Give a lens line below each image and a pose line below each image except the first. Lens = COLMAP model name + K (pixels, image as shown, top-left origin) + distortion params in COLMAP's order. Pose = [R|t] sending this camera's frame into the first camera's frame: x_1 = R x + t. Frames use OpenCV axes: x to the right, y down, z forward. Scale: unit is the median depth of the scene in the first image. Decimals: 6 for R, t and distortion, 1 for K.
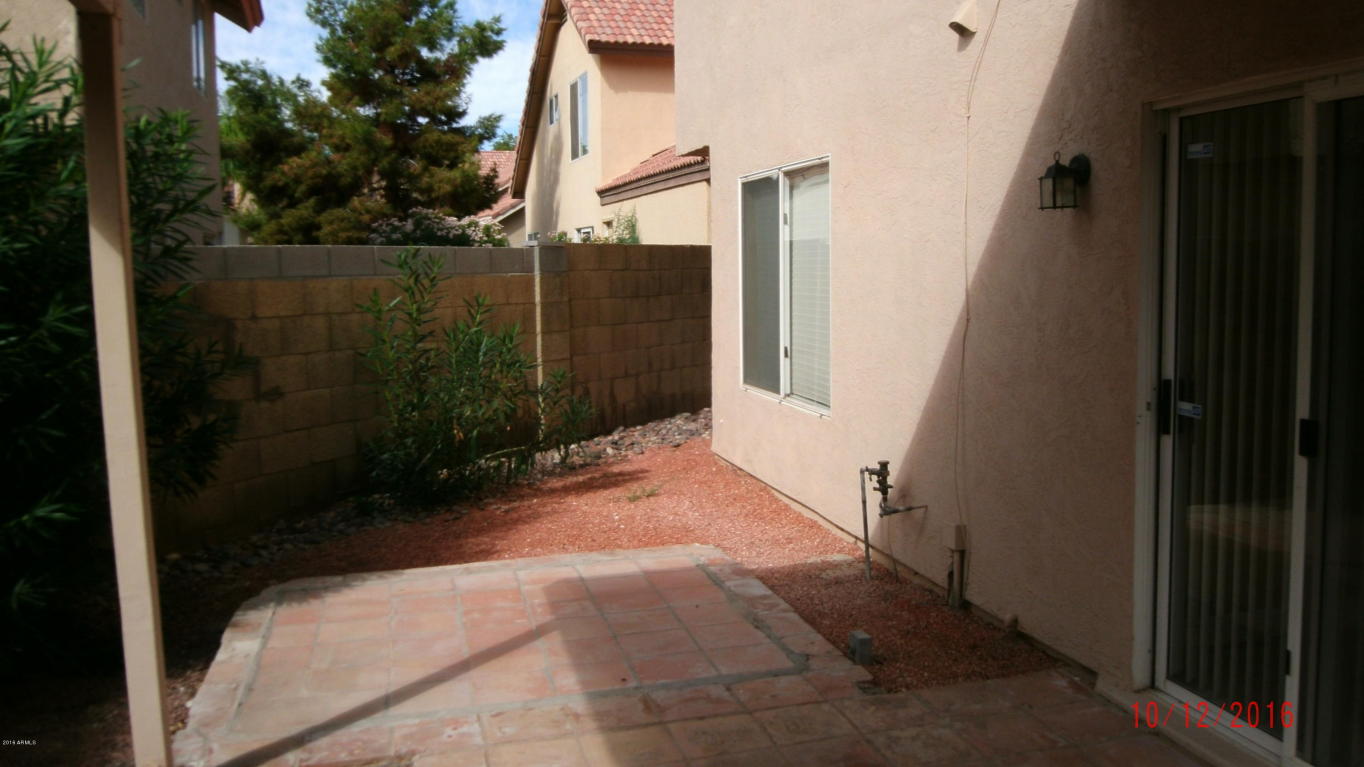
lens RADIAL K [[1169.1, 0, 682.1], [0, 1169.1, 360.1], [0, 0, 1]] dist [-0.008714, -0.003339]
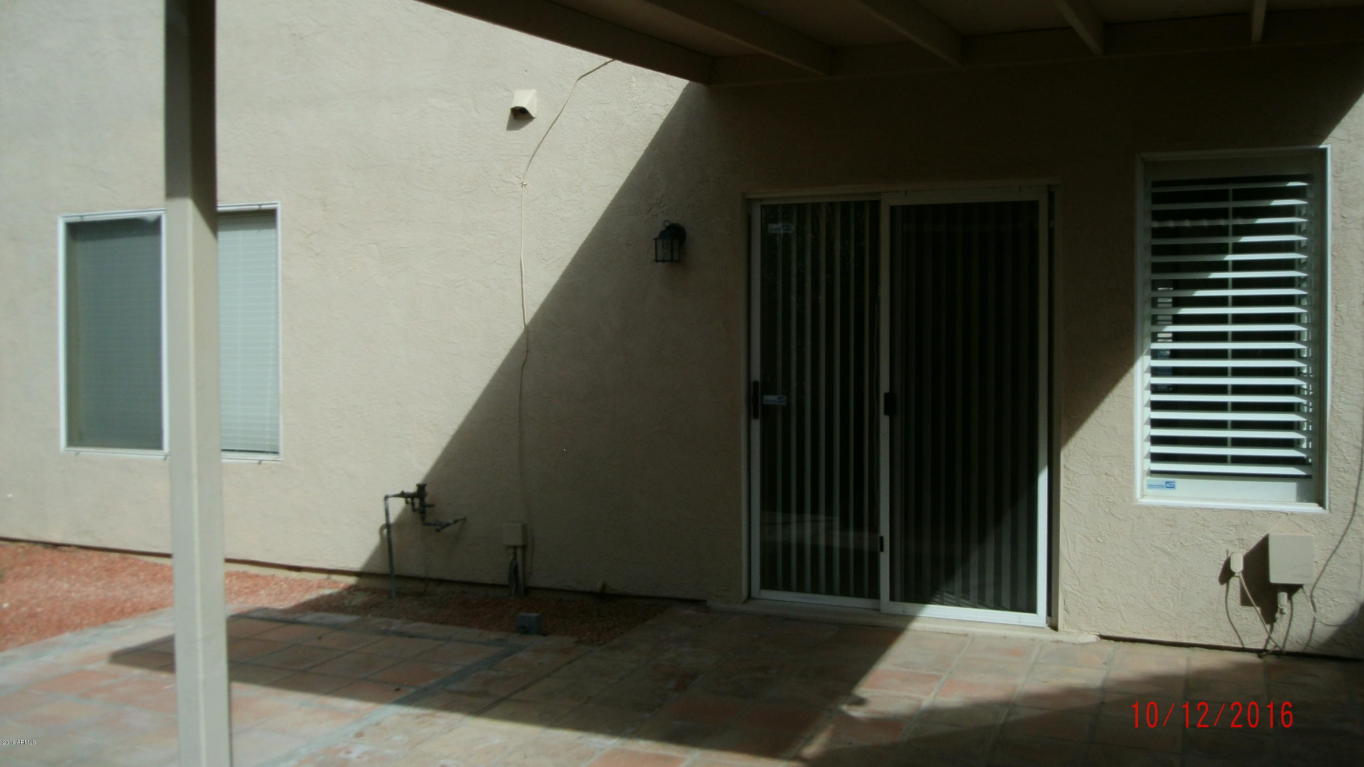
lens RADIAL K [[1169.1, 0, 682.1], [0, 1169.1, 360.1], [0, 0, 1]] dist [-0.008714, -0.003339]
pose [[0.597720, -0.005535, 0.801686, -0.757626], [0.063068, 0.997202, -0.040137, 0.040269], [-0.799221, 0.074551, 0.596396, 0.181451]]
